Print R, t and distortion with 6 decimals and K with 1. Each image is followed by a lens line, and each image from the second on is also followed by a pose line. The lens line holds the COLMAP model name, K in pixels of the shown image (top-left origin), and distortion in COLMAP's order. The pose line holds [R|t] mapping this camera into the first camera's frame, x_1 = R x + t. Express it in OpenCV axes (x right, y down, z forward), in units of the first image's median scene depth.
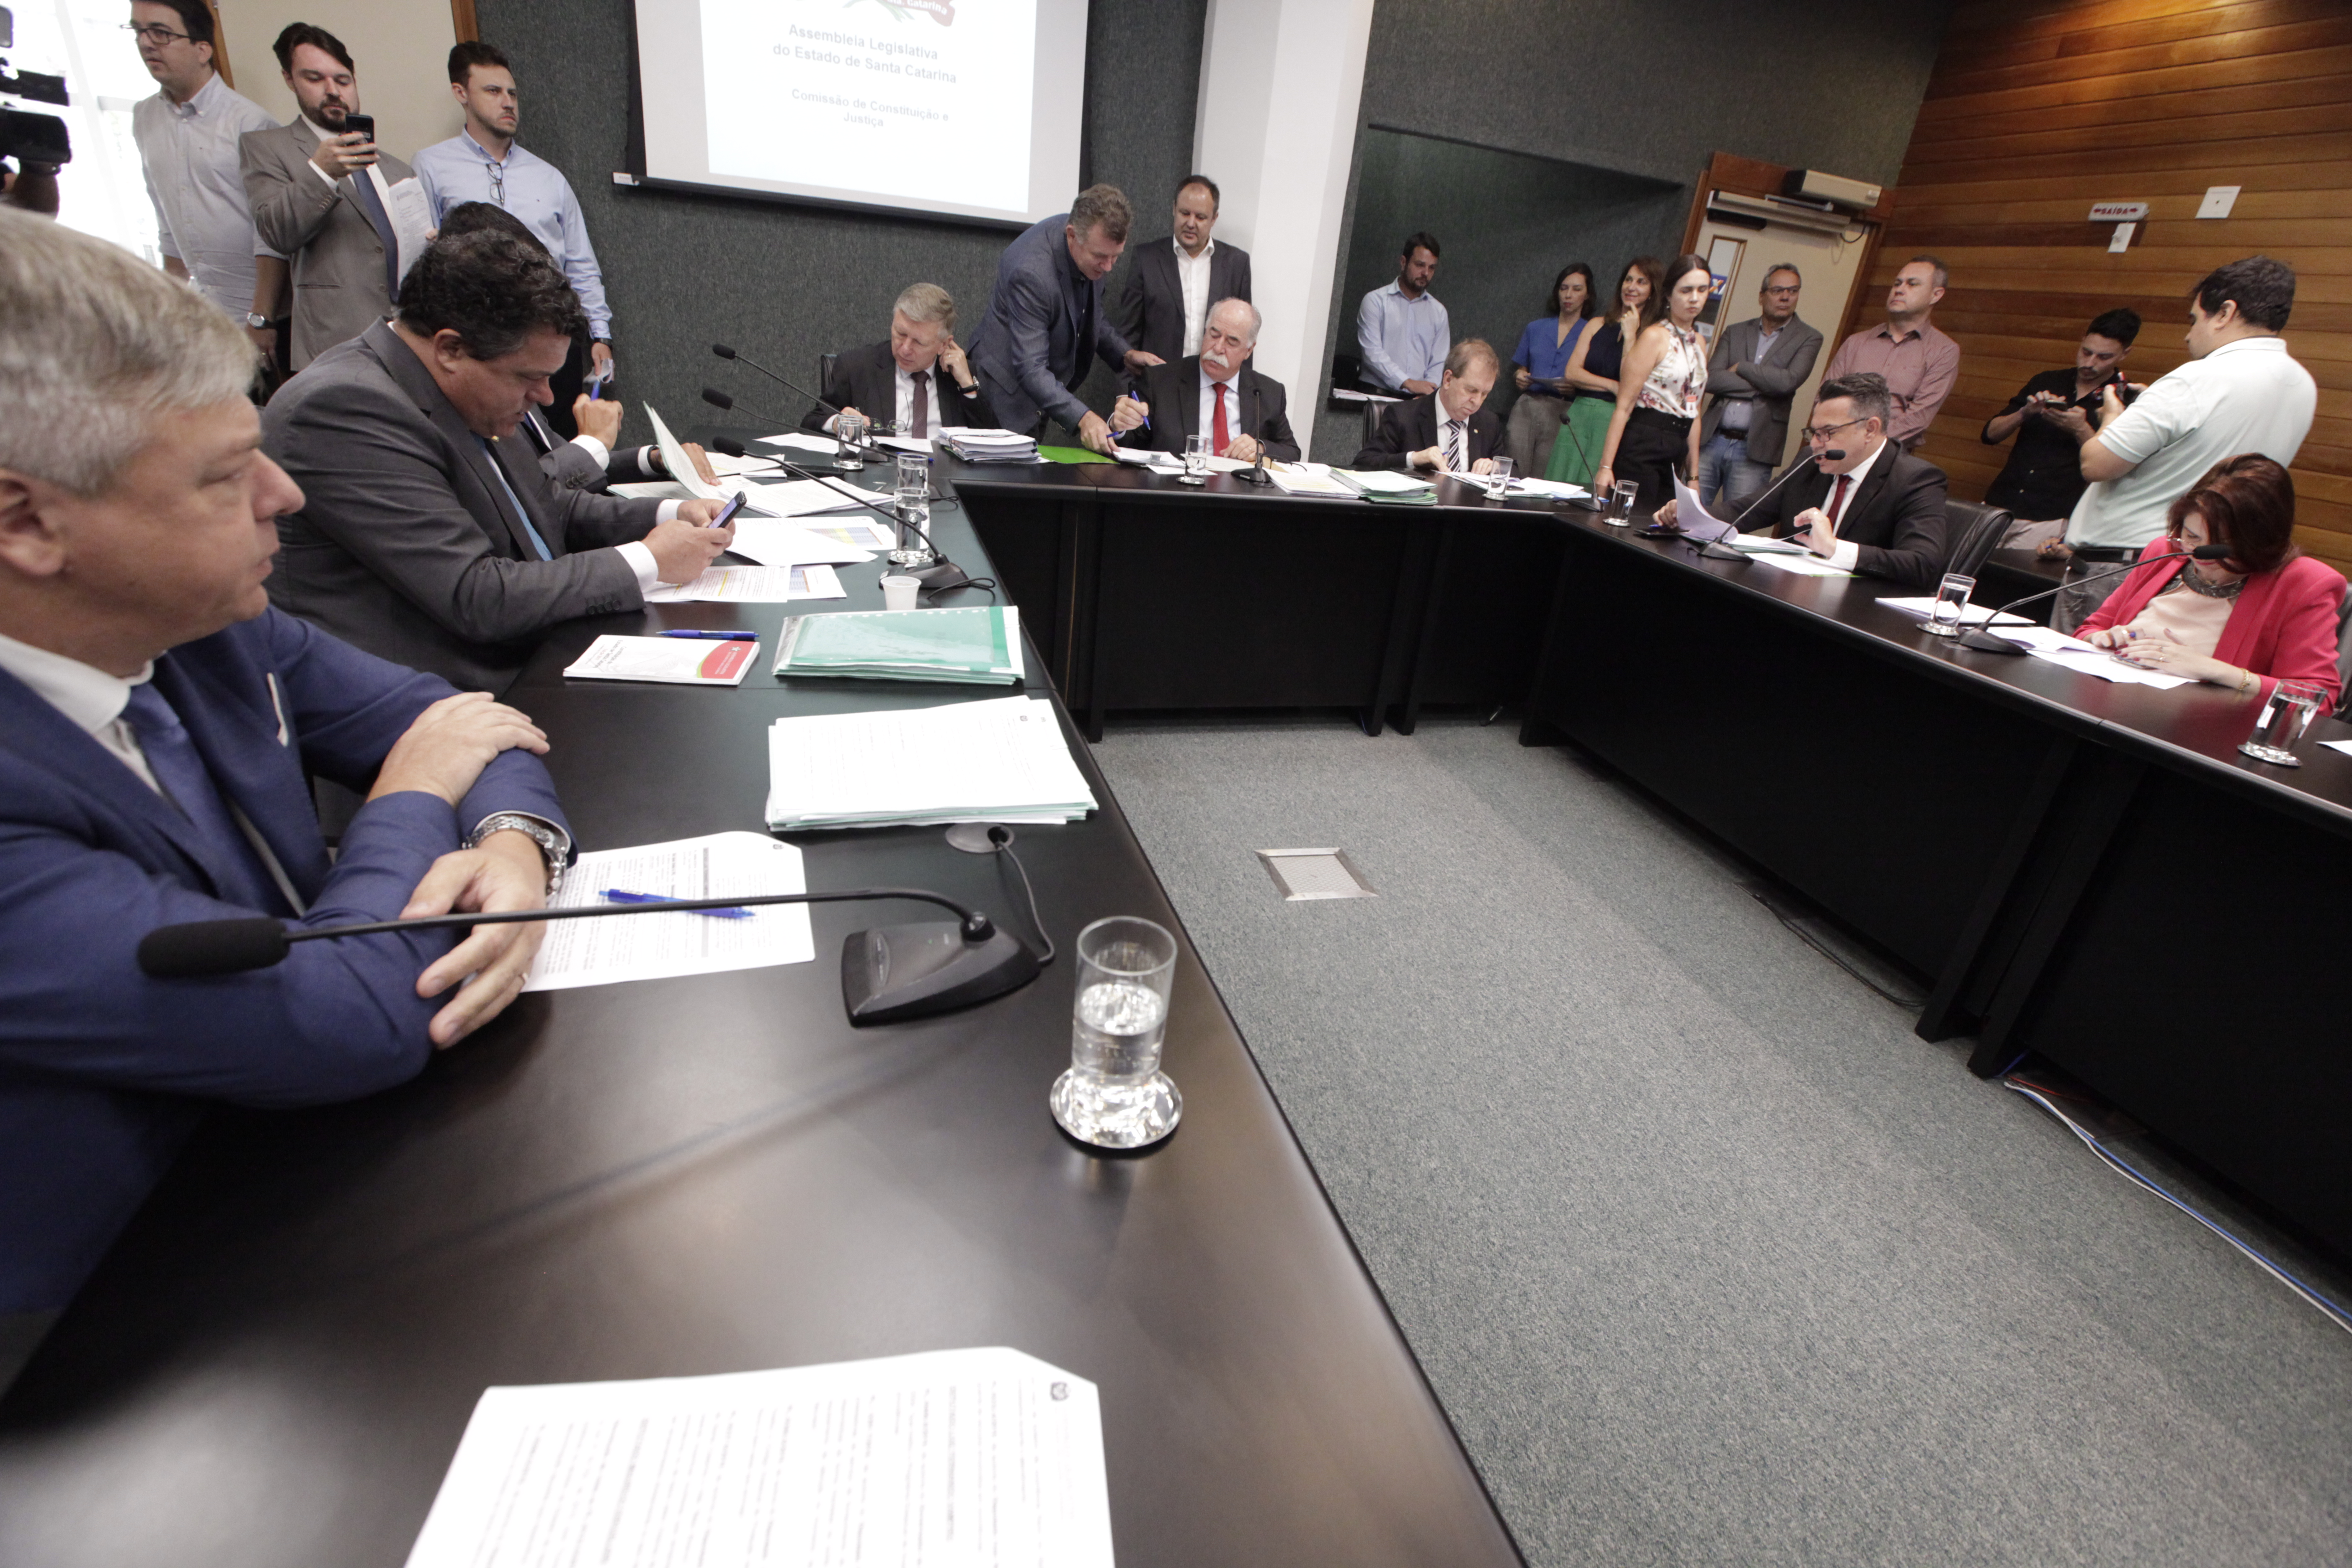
lens RADIAL K [[1074.7, 0, 1171.5], [0, 1074.7, 795.3], [0, 0, 1]] dist [-0.034018, 0.007764]
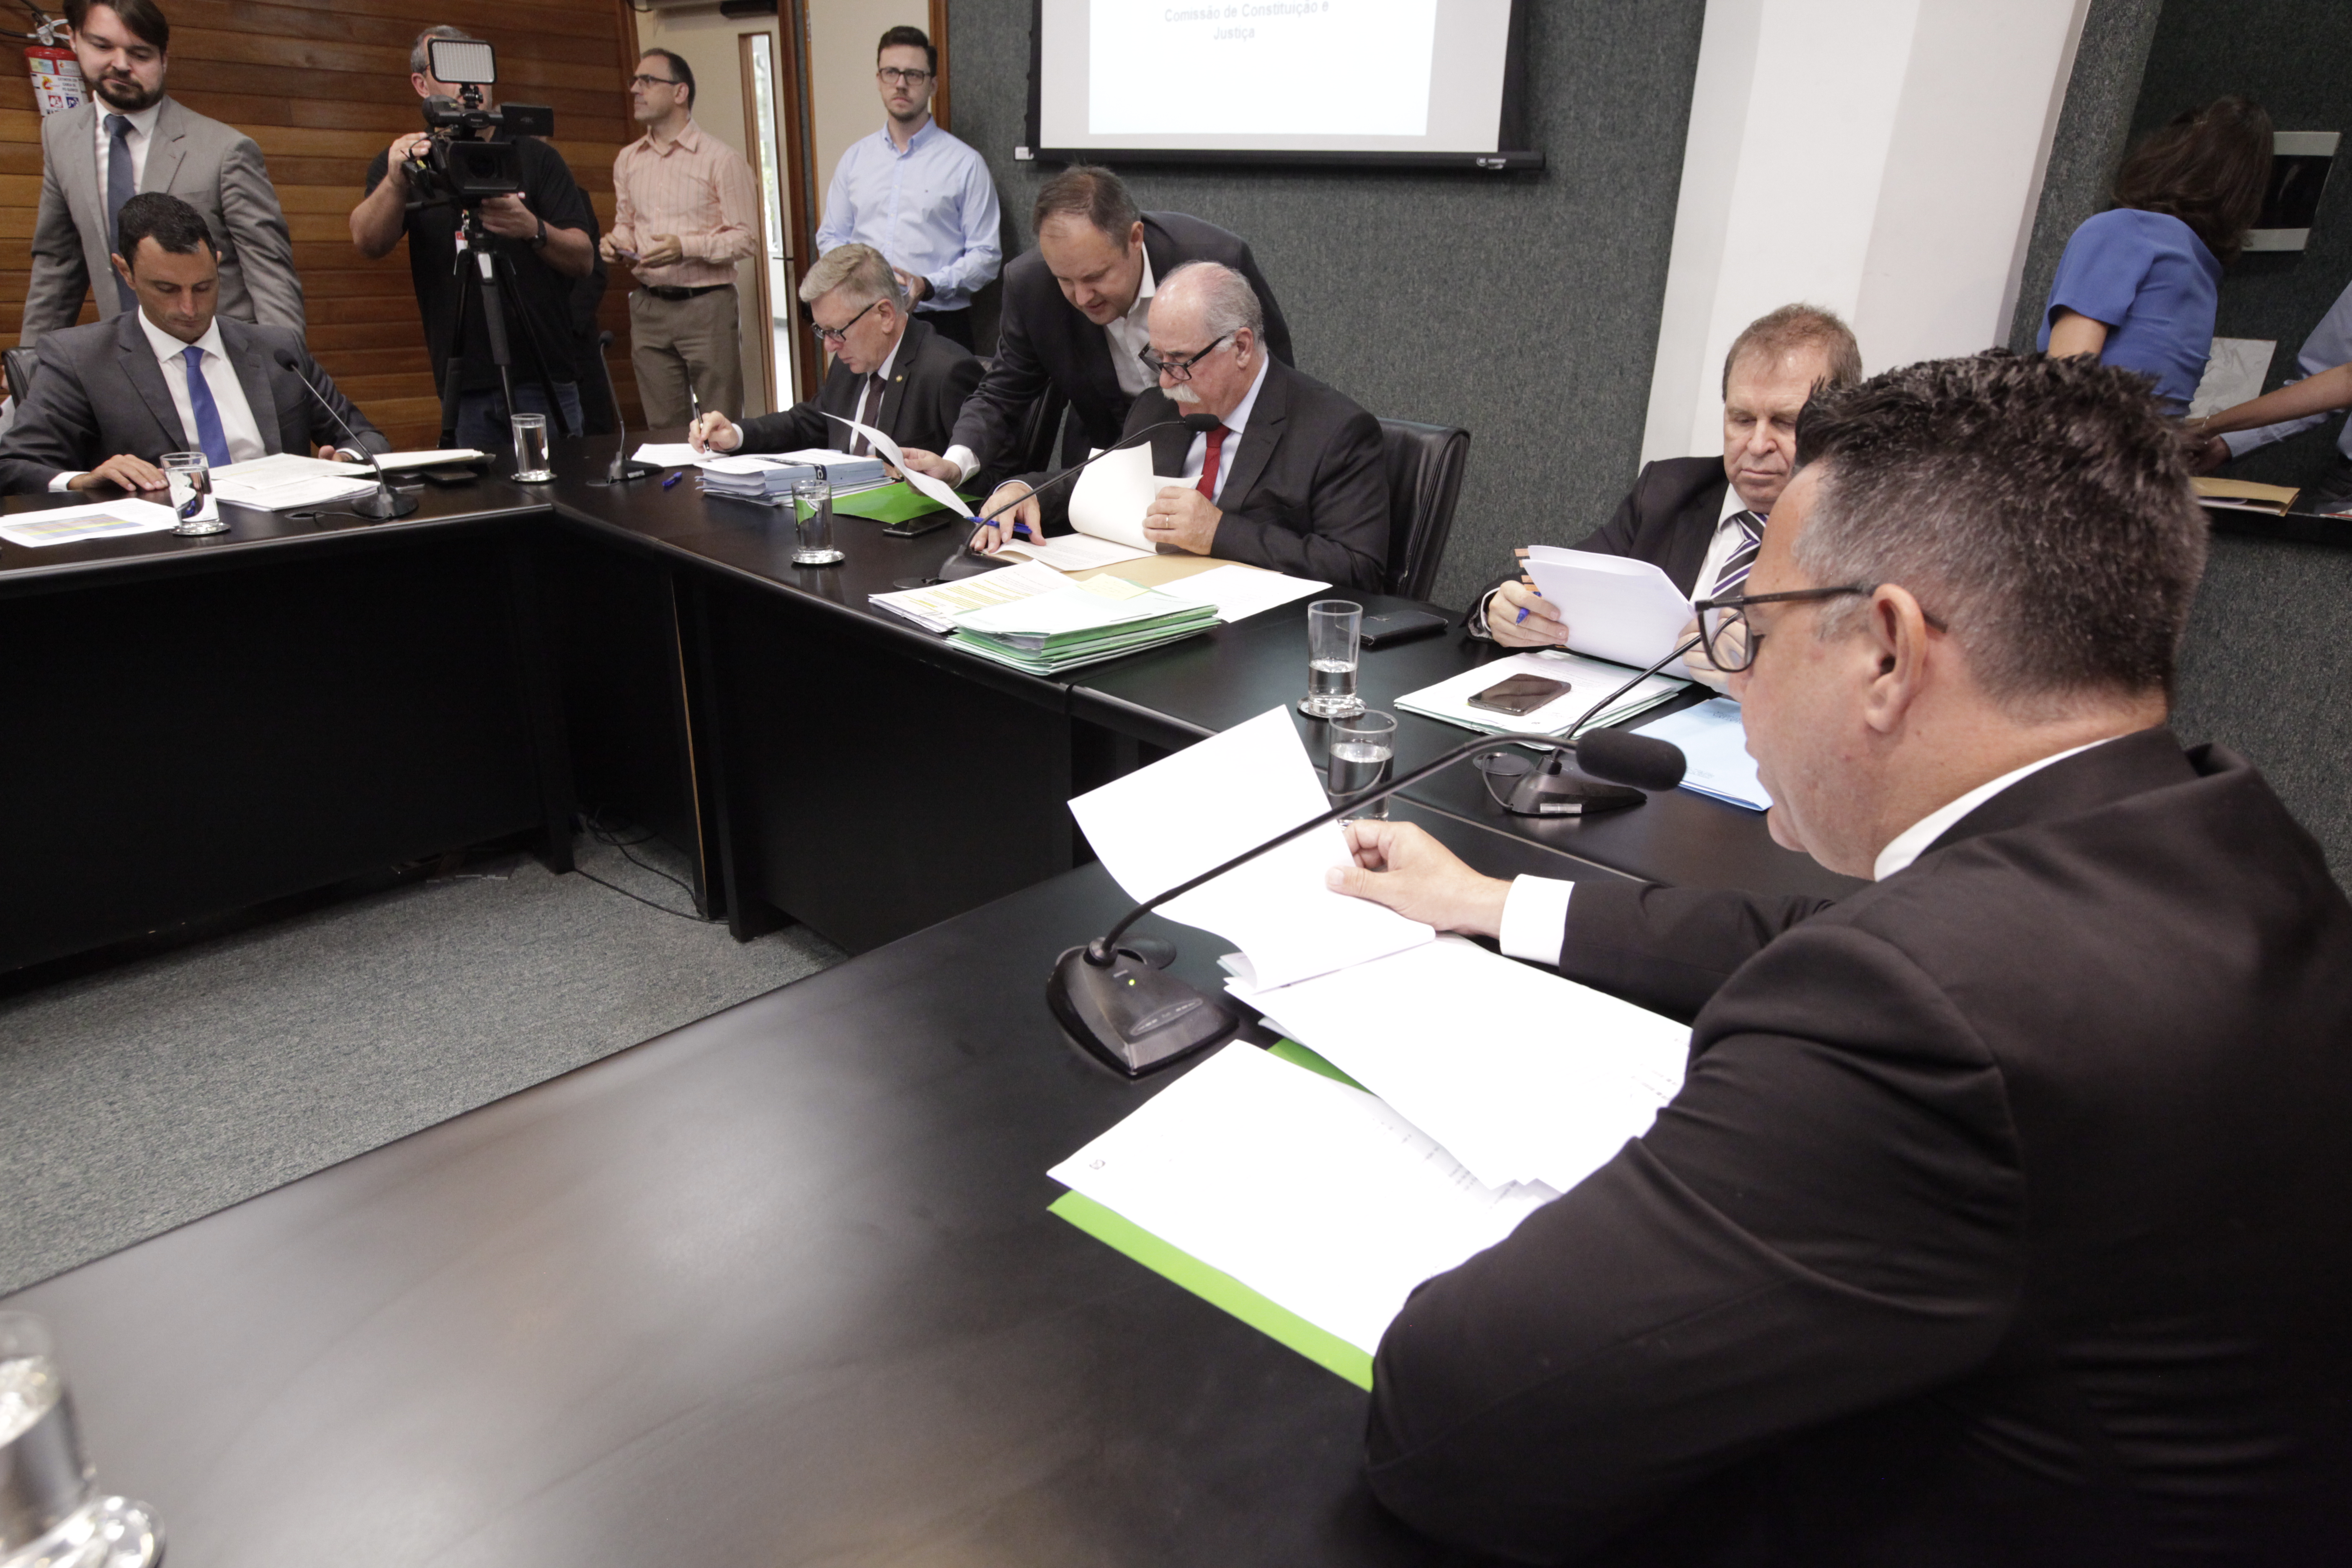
lens RADIAL K [[1477.5, 0, 1208.9], [0, 1477.5, 783.2], [0, 0, 1]] dist [-0.008606, 0.019542]
pose [[0.471467, 0.243044, -0.847731, 0.635690], [-0.363592, 0.929341, 0.064229, -0.236322], [0.803442, 0.277946, 0.526523, 0.610655]]
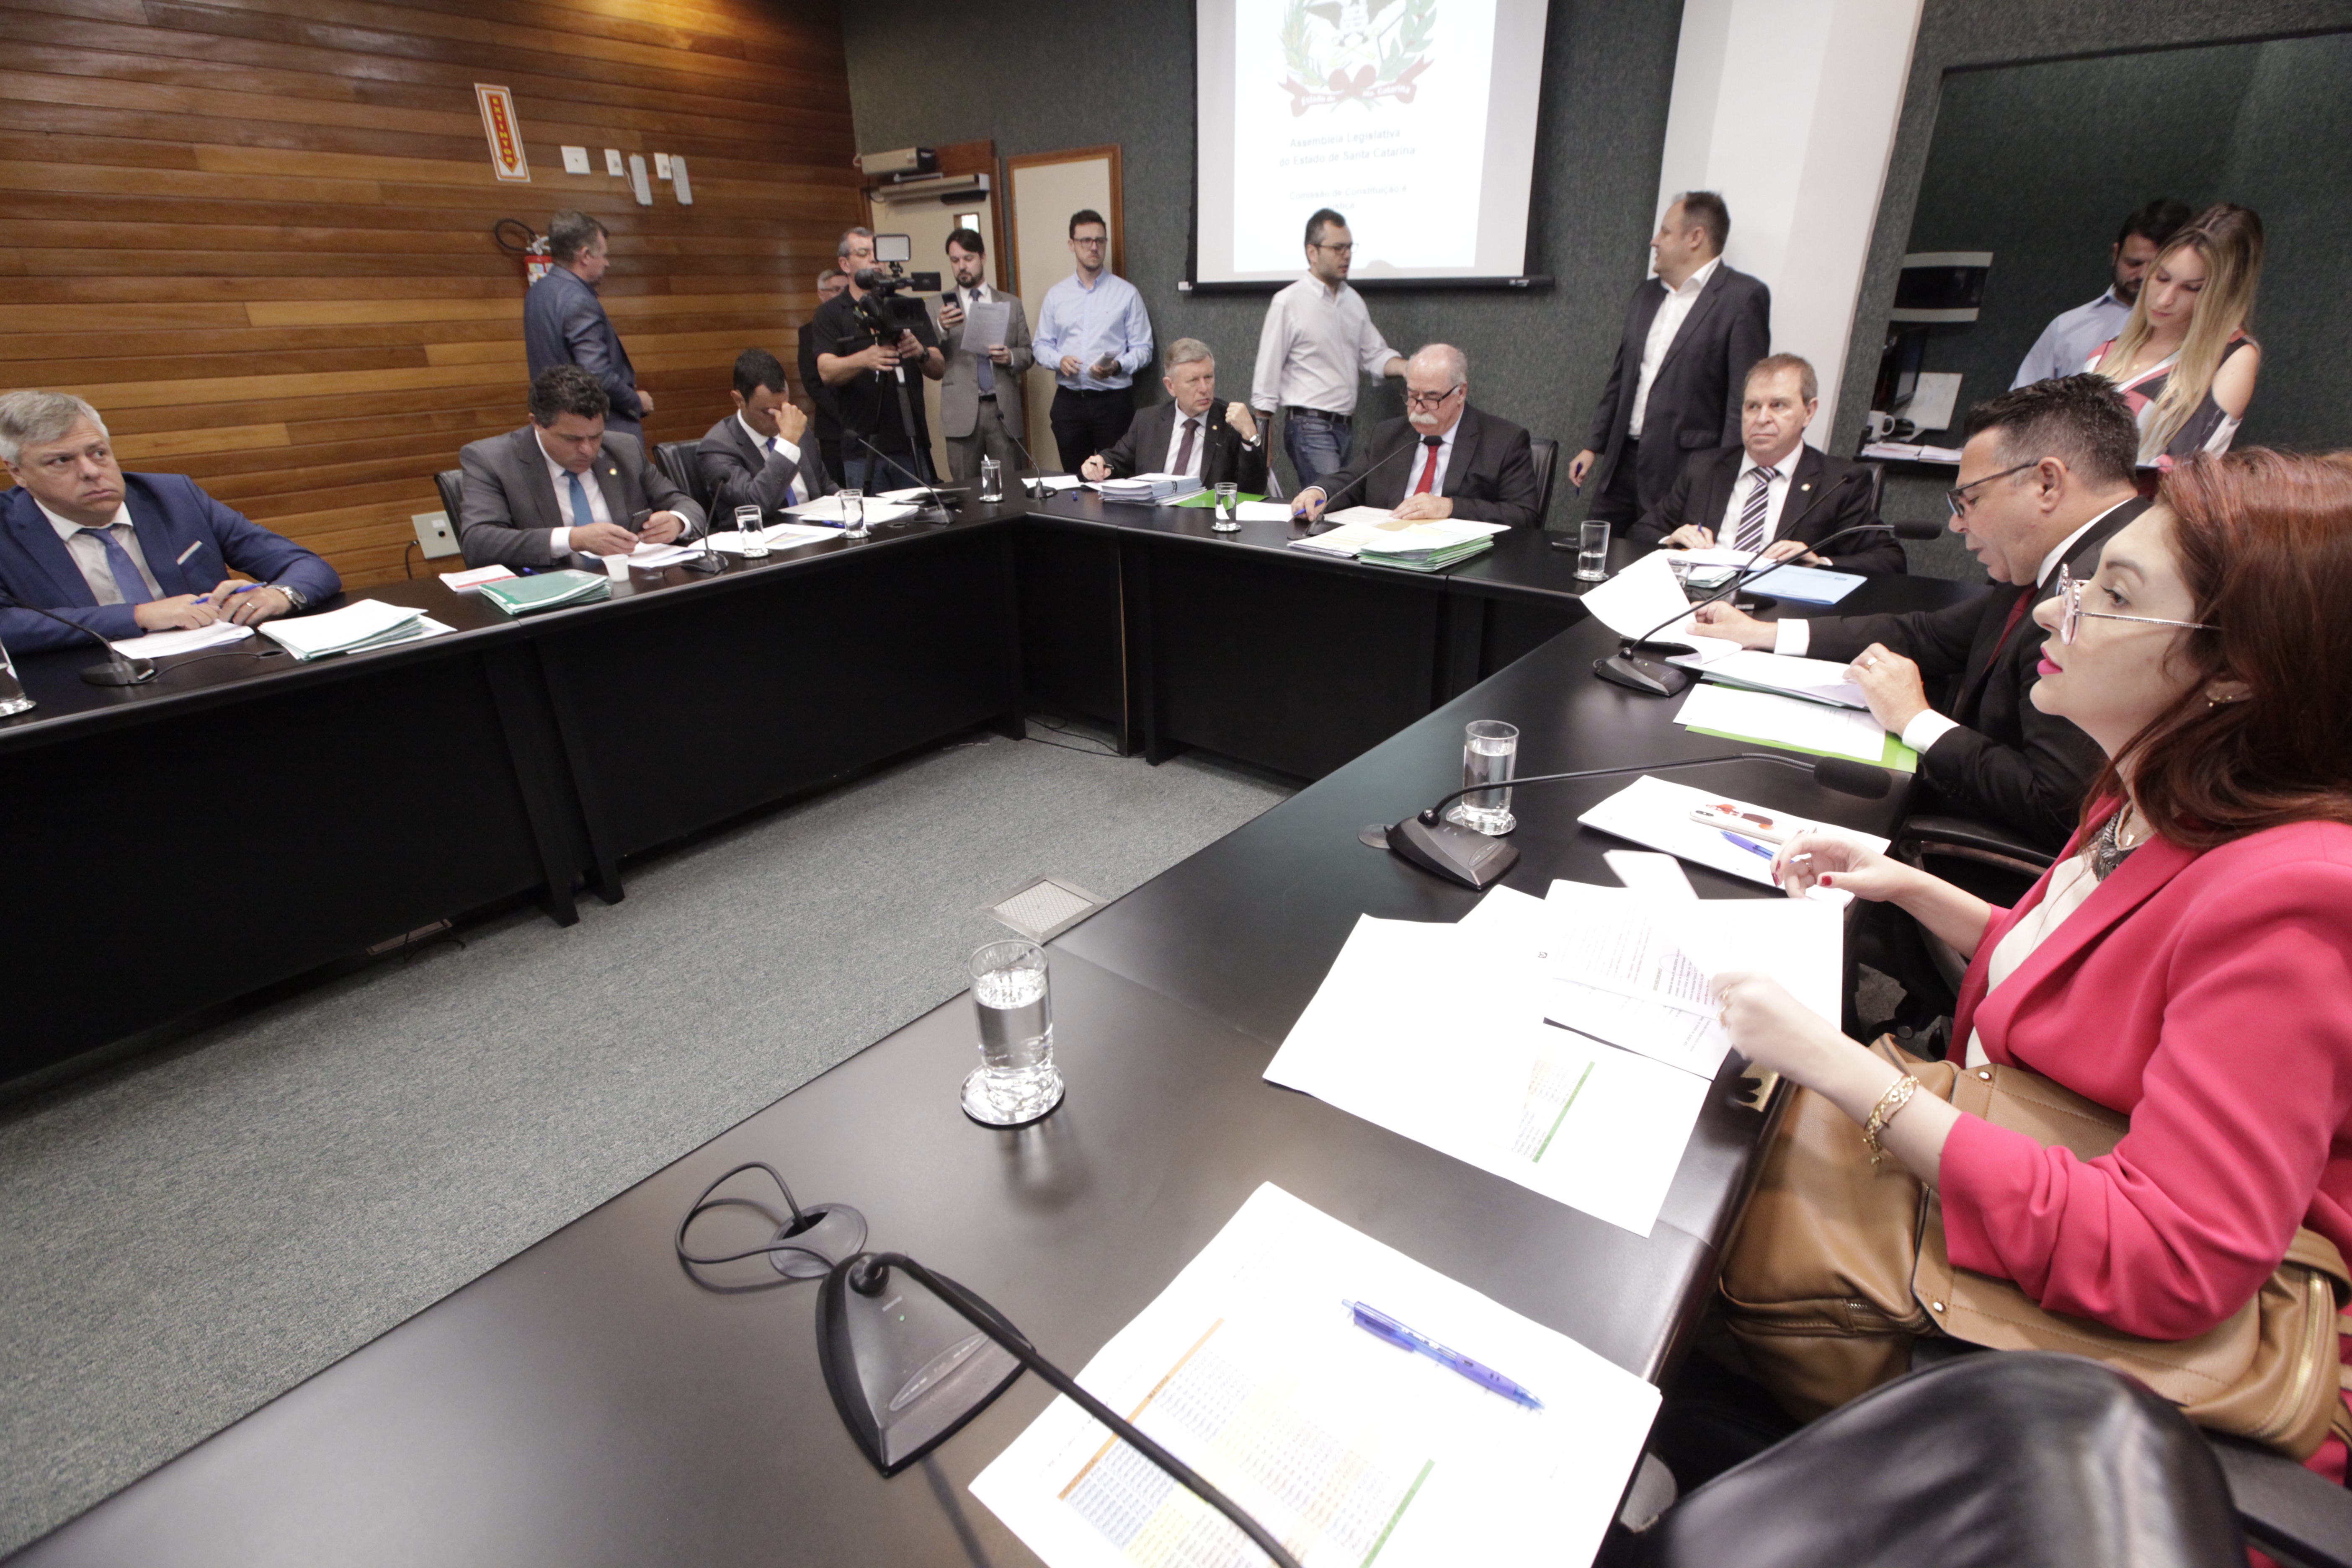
lens RADIAL K [[1074.7, 0, 1214.8], [0, 1074.7, 789.4], [0, 0, 1]] dist [-0.034018, 0.007764]
pose [[0.541256, 0.247208, -0.803698, 0.683607], [-0.301869, 0.949217, 0.088672, -0.115401], [0.784804, 0.194617, 0.588393, 0.356106]]
